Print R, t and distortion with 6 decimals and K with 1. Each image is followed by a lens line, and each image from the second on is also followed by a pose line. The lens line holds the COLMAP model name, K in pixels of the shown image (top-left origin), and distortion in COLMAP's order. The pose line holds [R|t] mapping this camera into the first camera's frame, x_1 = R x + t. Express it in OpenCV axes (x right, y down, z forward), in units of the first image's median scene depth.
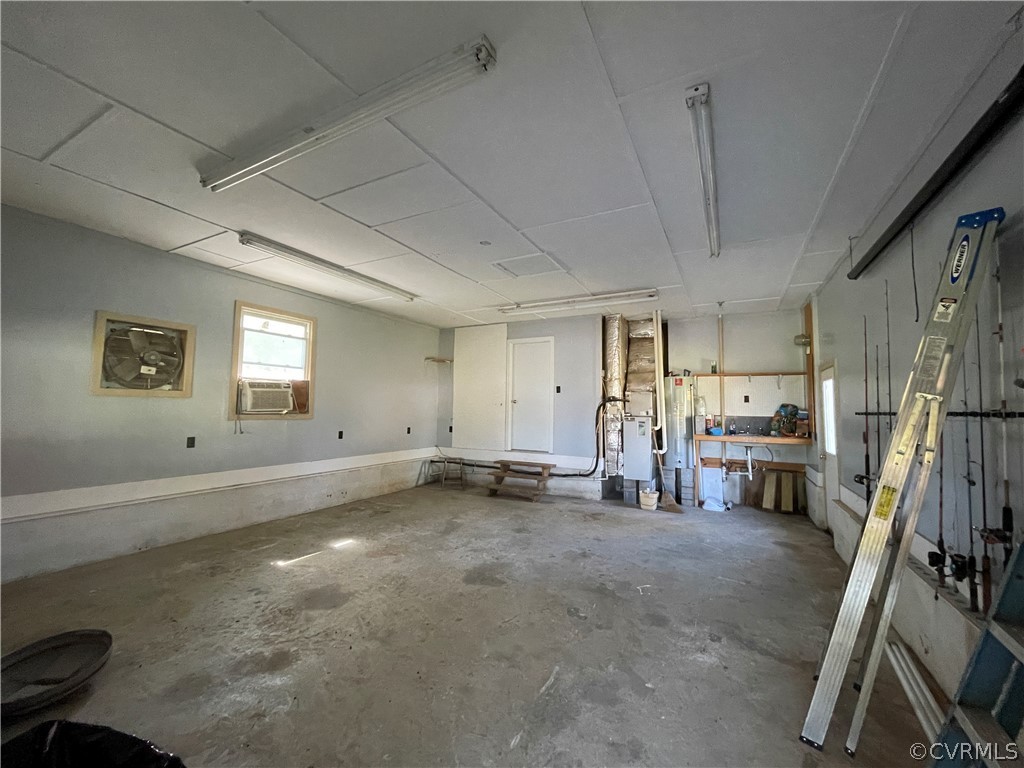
lens RADIAL K [[414.2, 0, 512.3], [0, 414.2, 384.3], [0, 0, 1]] dist [-0.004580, 0.000804]
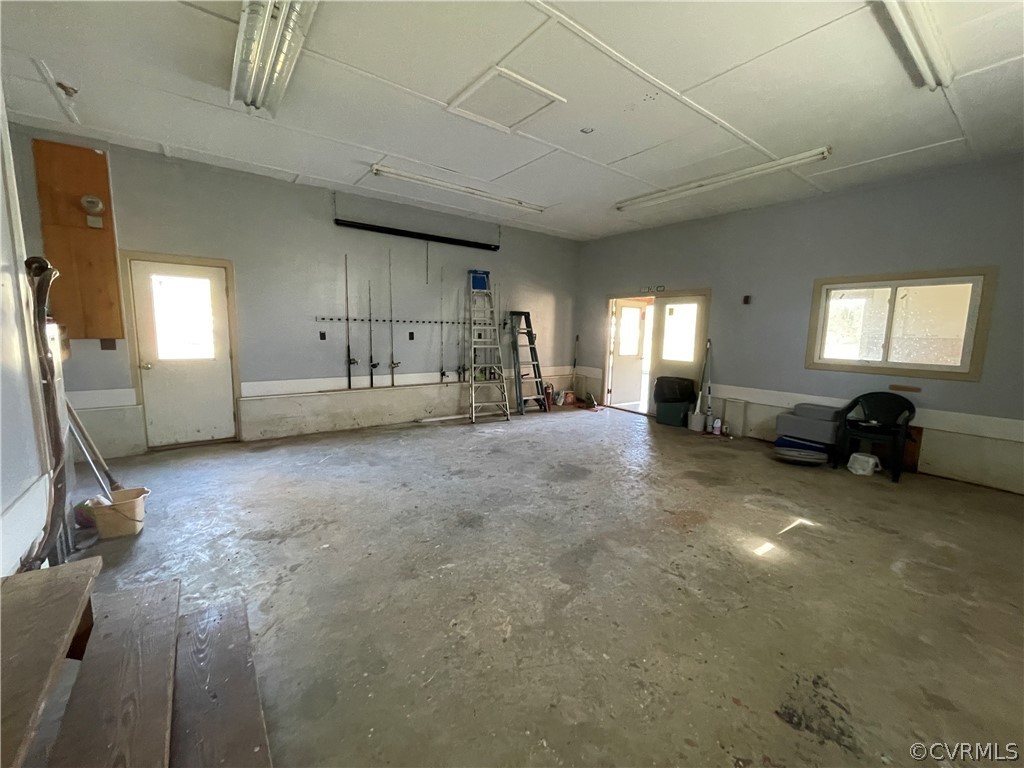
lens RADIAL K [[414.2, 0, 512.2], [0, 414.2, 384.2], [0, 0, 1]] dist [-0.004580, 0.000804]
pose [[-0.904154, -0.092296, 0.417117, -0.324199], [-0.062132, 0.994411, 0.085356, 0.119350], [-0.422663, 0.051258, -0.904836, 1.823096]]
